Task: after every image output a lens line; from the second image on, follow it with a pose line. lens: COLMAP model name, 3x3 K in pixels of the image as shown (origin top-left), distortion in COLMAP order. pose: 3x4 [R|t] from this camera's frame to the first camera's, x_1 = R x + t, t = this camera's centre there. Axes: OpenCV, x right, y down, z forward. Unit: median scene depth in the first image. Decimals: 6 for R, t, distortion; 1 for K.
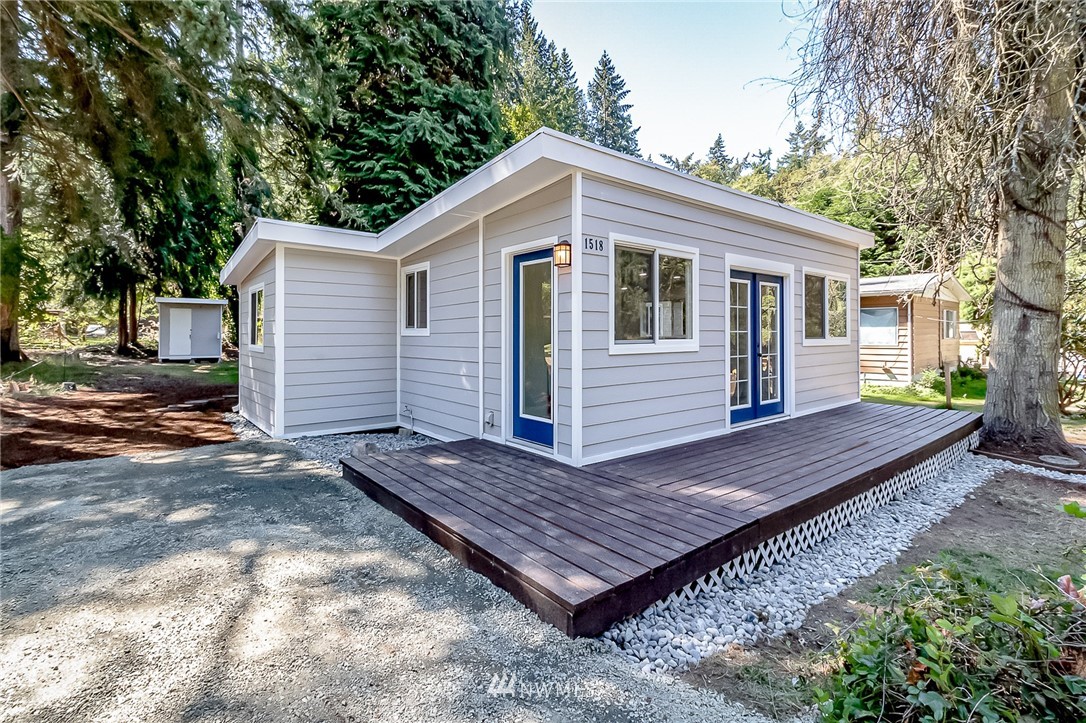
lens RADIAL K [[491.9, 0, 547.7], [0, 491.9, 351.3], [0, 0, 1]] dist [0.001559, 0.000337]
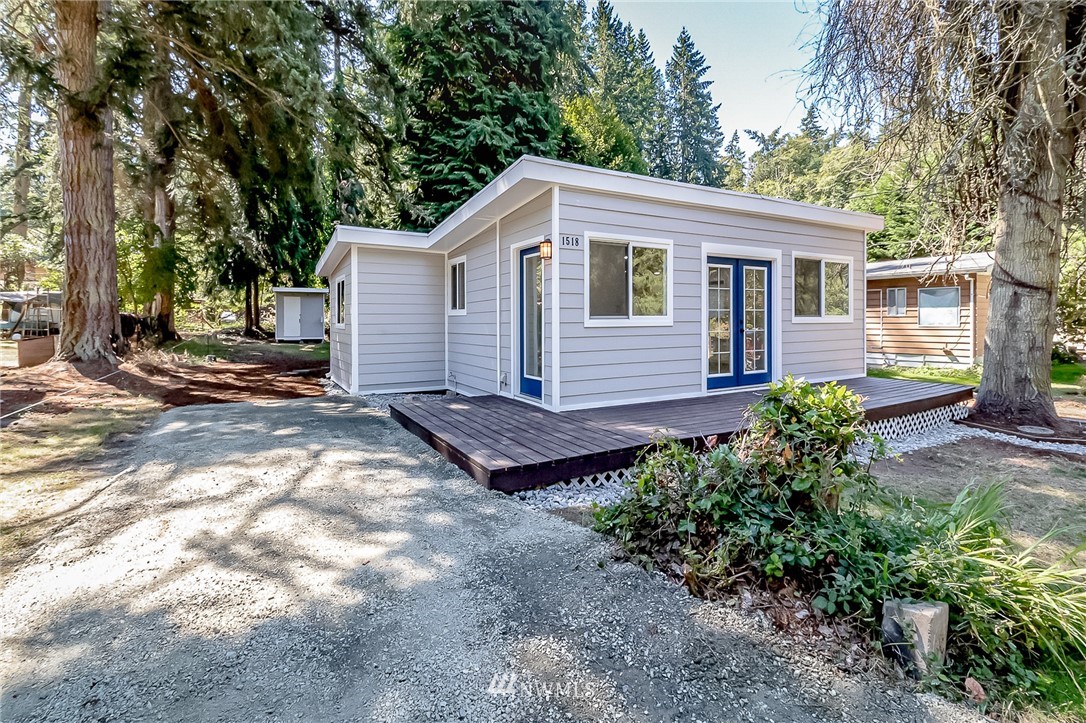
lens RADIAL K [[485.4, 0, 546.5], [0, 485.4, 347.1], [0, 0, 1]] dist [0.002049, 0.000394]
pose [[0.986843, 0.005822, -0.161574, 0.153309], [-0.002104, 0.999729, 0.023172, 0.019689], [0.161665, -0.022528, 0.986589, -0.174089]]
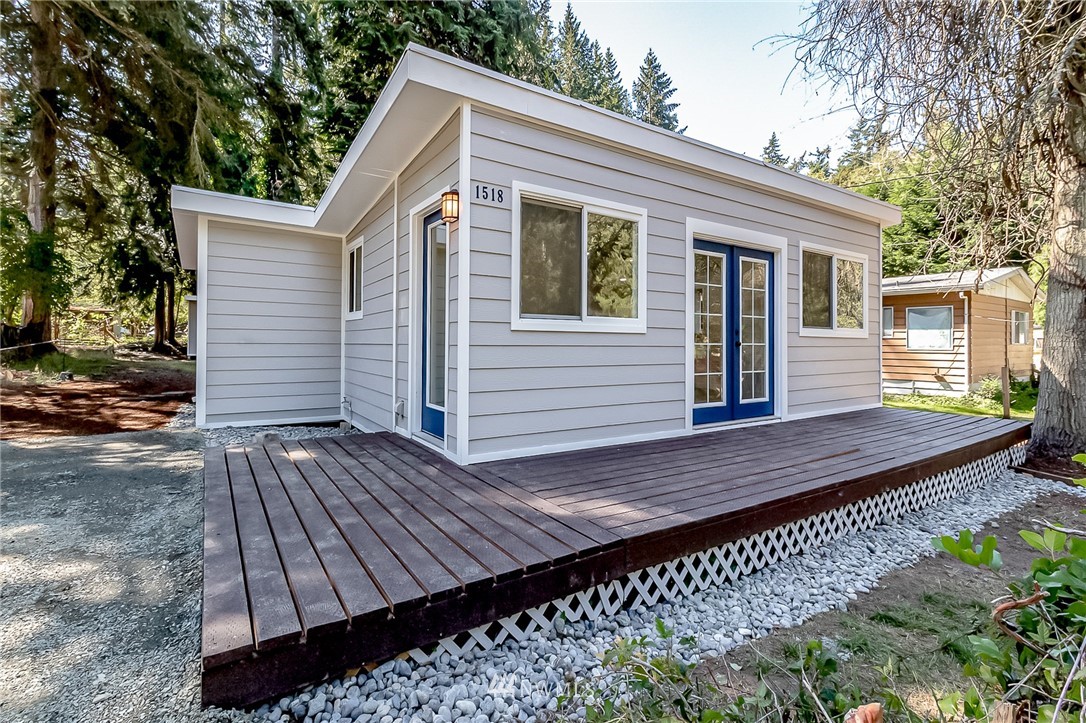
lens RADIAL K [[501.8, 0, 545.8], [0, 501.8, 353.3], [0, 0, 1]] dist [-0.000376, 0.000308]
pose [[0.995882, 0.014562, -0.089485, 0.169998], [-0.015537, 0.999827, -0.010209, 0.035151], [0.089321, 0.011557, 0.995936, 0.115290]]
